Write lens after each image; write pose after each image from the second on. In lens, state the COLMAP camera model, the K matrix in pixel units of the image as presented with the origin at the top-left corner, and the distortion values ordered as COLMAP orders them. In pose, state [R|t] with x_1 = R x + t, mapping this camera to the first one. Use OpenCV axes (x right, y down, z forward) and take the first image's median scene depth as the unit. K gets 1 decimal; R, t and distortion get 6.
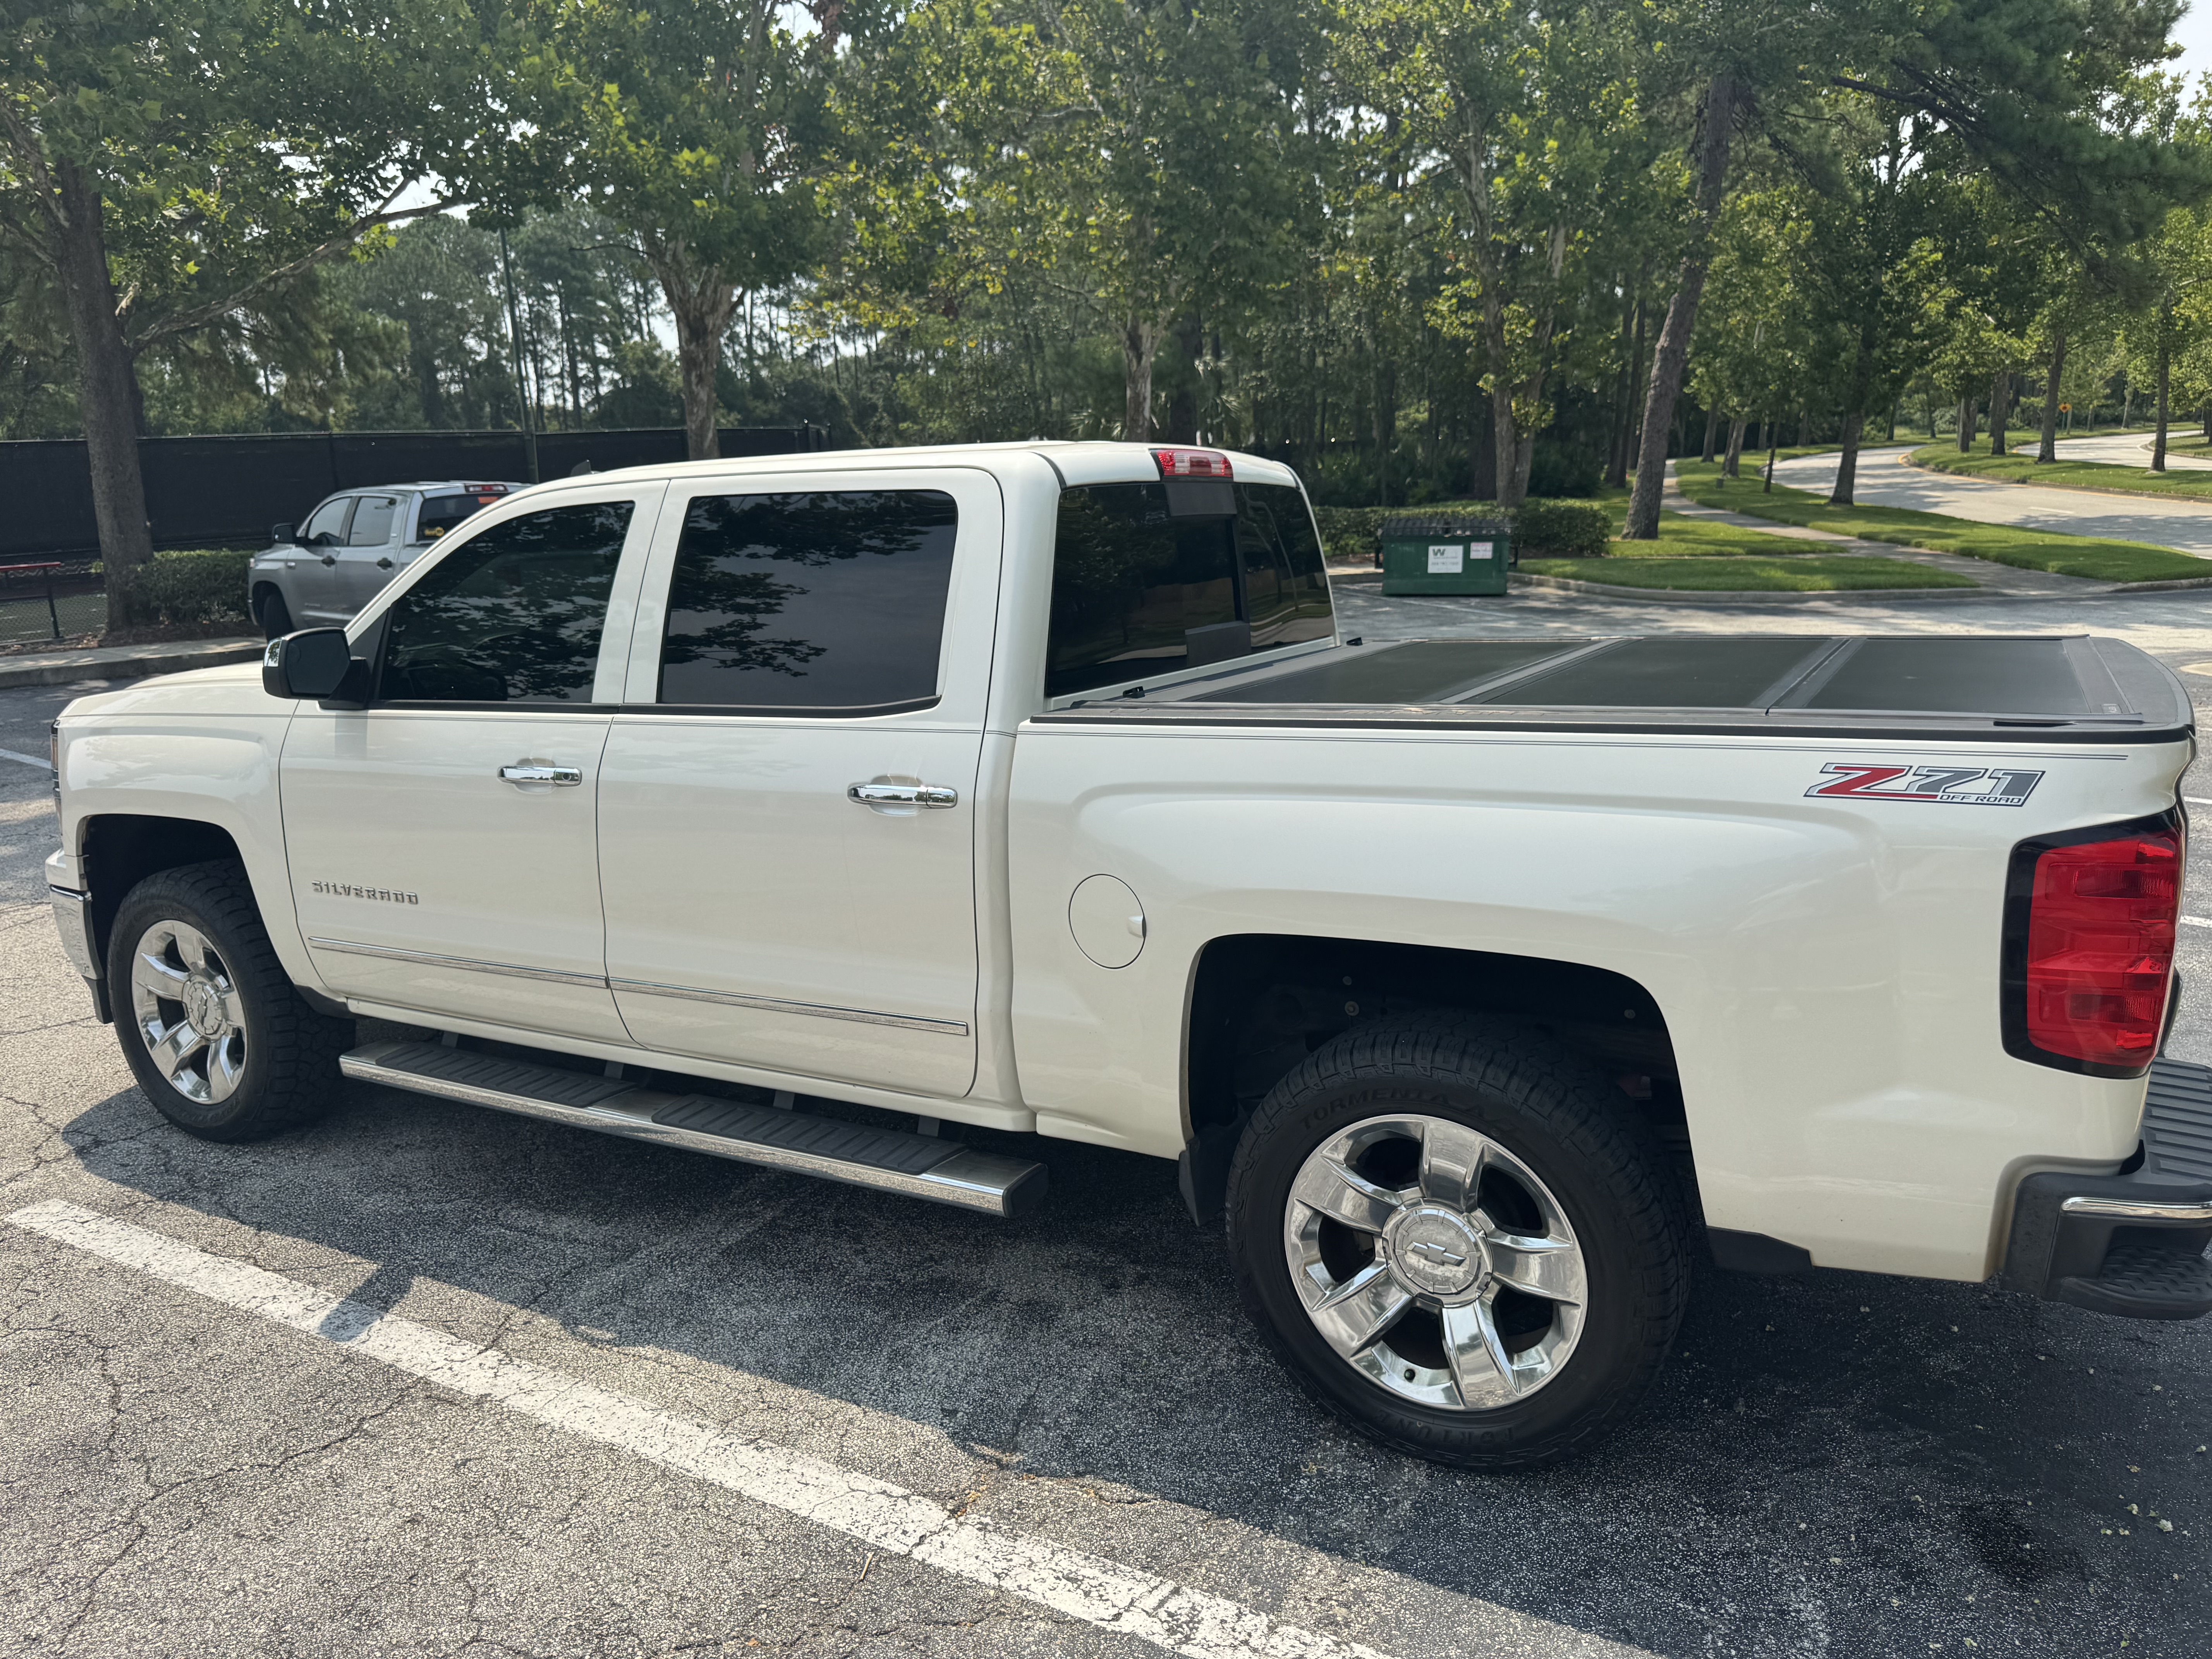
lens RADIAL K [[1542.1, 0, 1106.0], [0, 1542.1, 829.5], [0, 0, 1]] dist [0.088127, -0.153609]
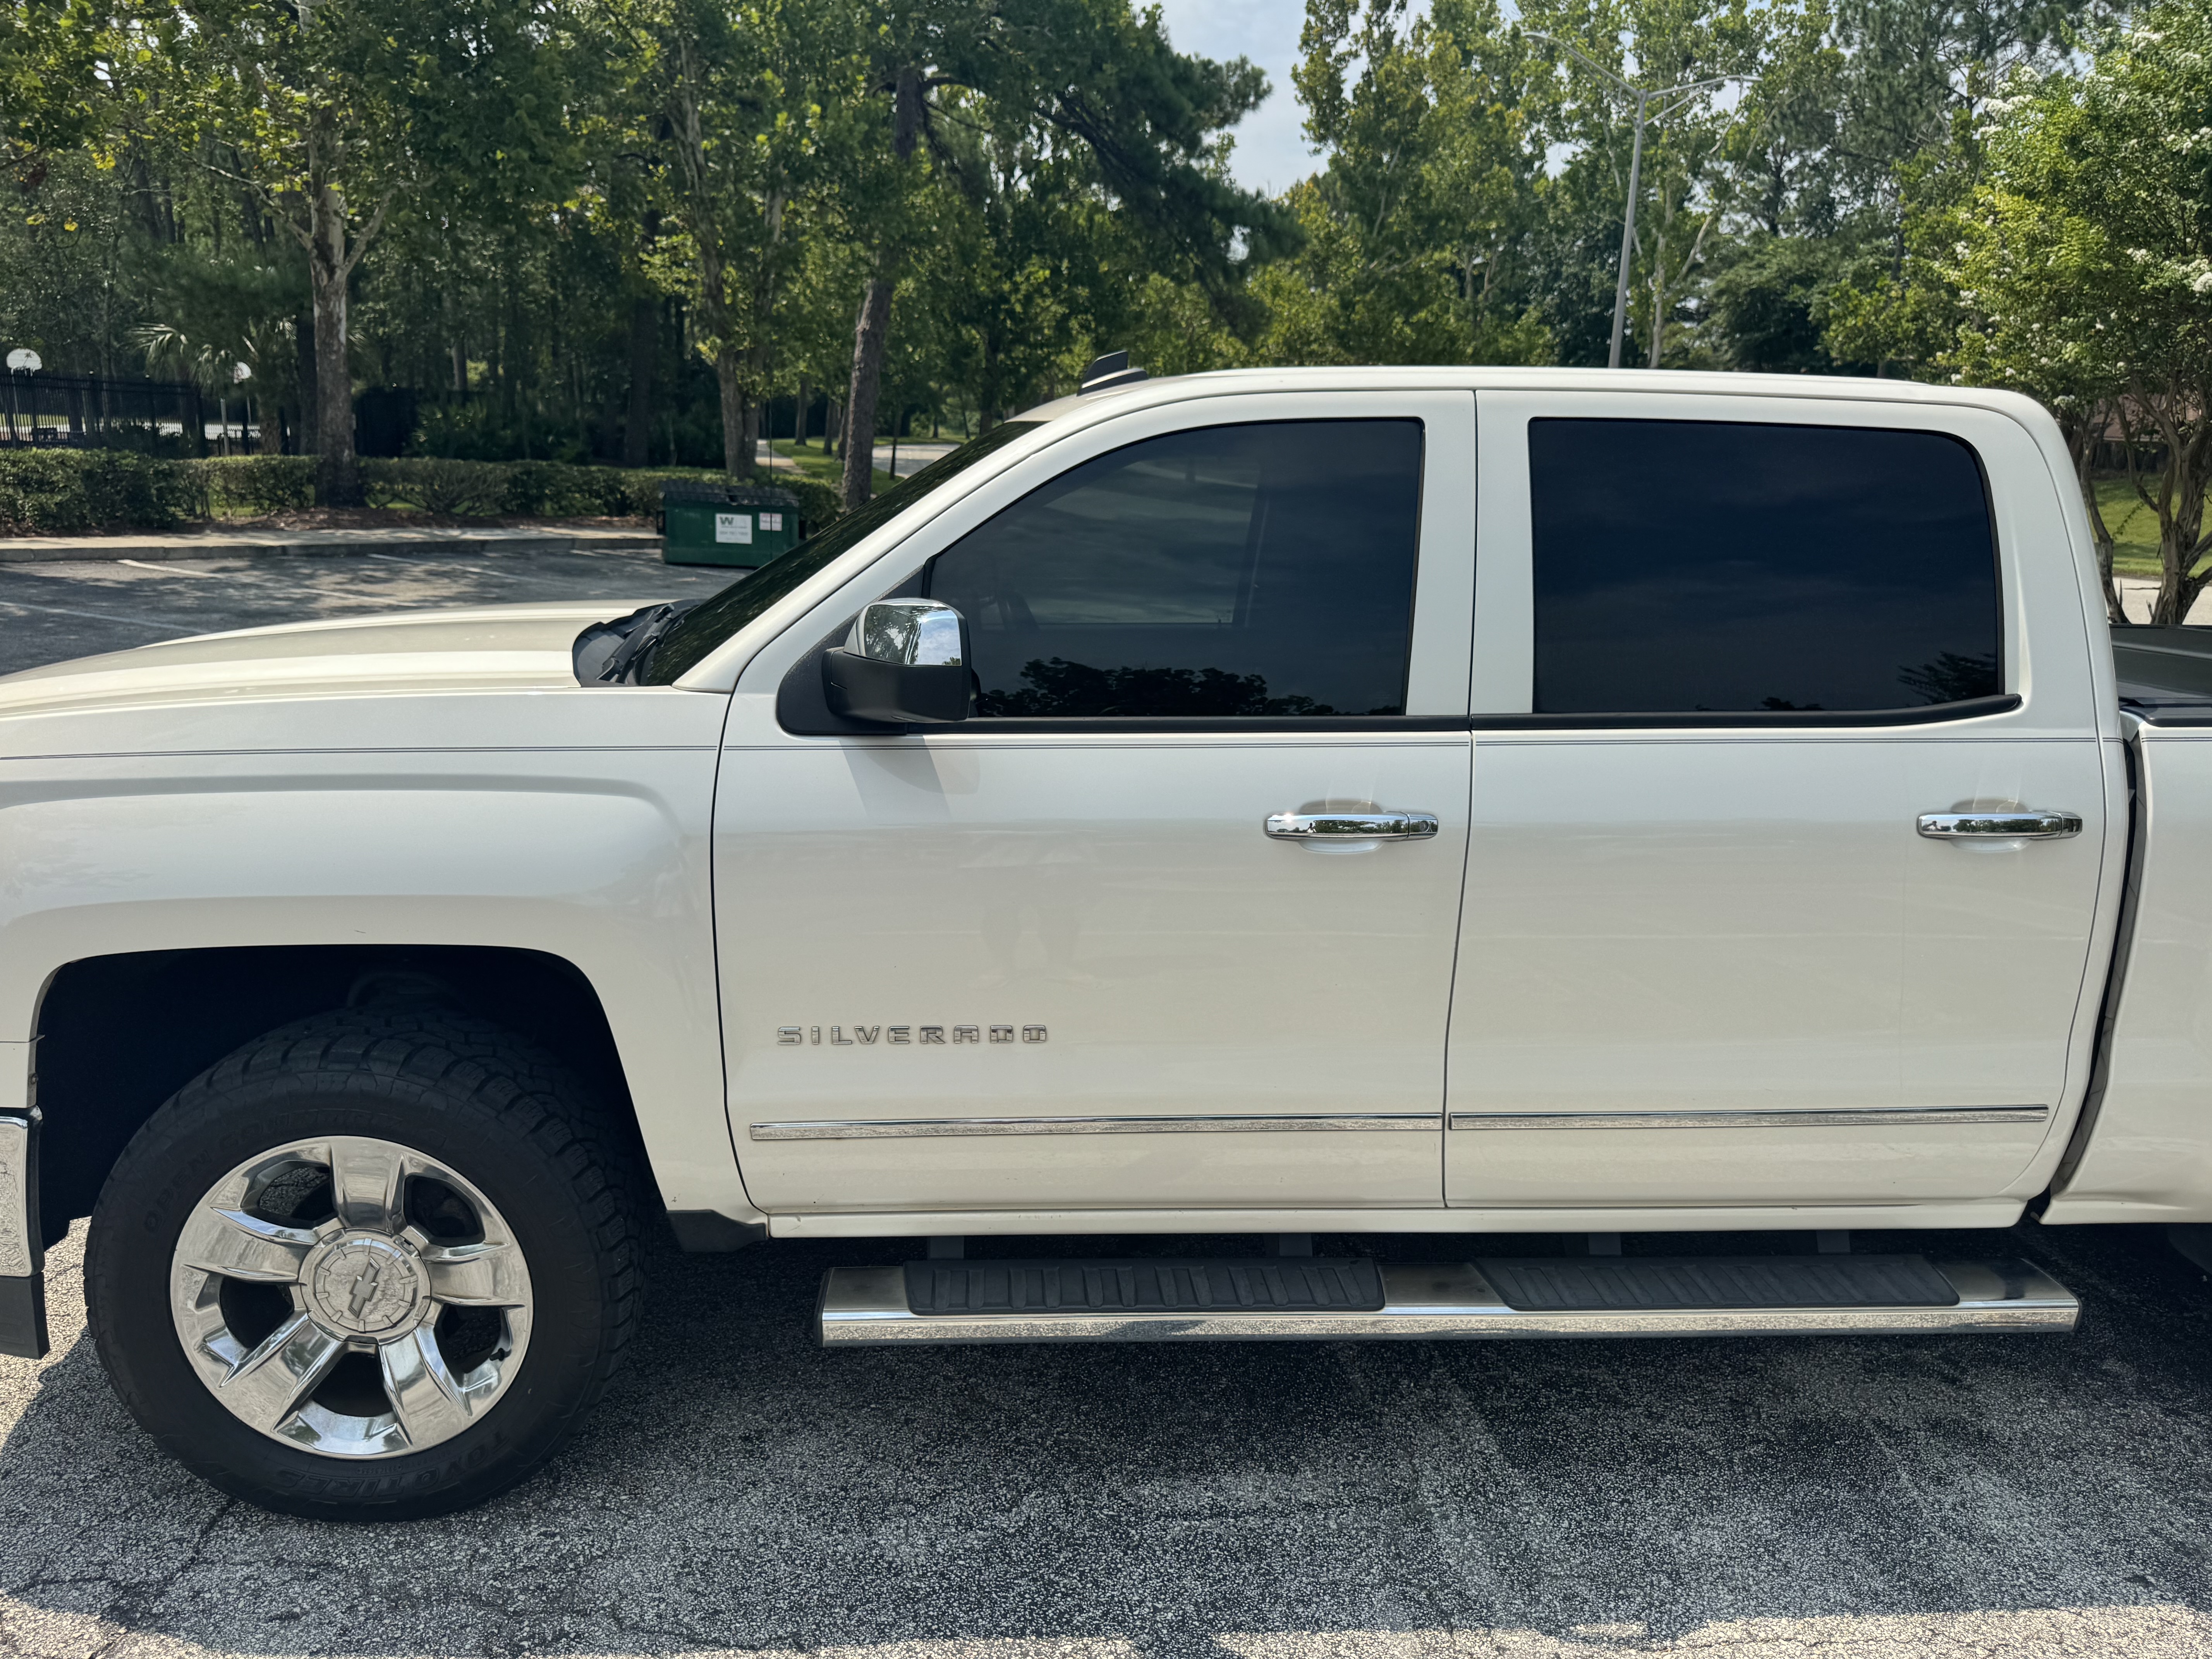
lens RADIAL K [[1564.1, 0, 1106.0], [0, 1564.1, 829.5], [0, 0, 1]] dist [0.024278, -0.034159]
pose [[0.839811, -0.060080, 0.539544, -0.745278], [0.051642, 0.998192, 0.030770, -0.054678], [-0.540417, 0.002022, 0.841395, 0.459717]]
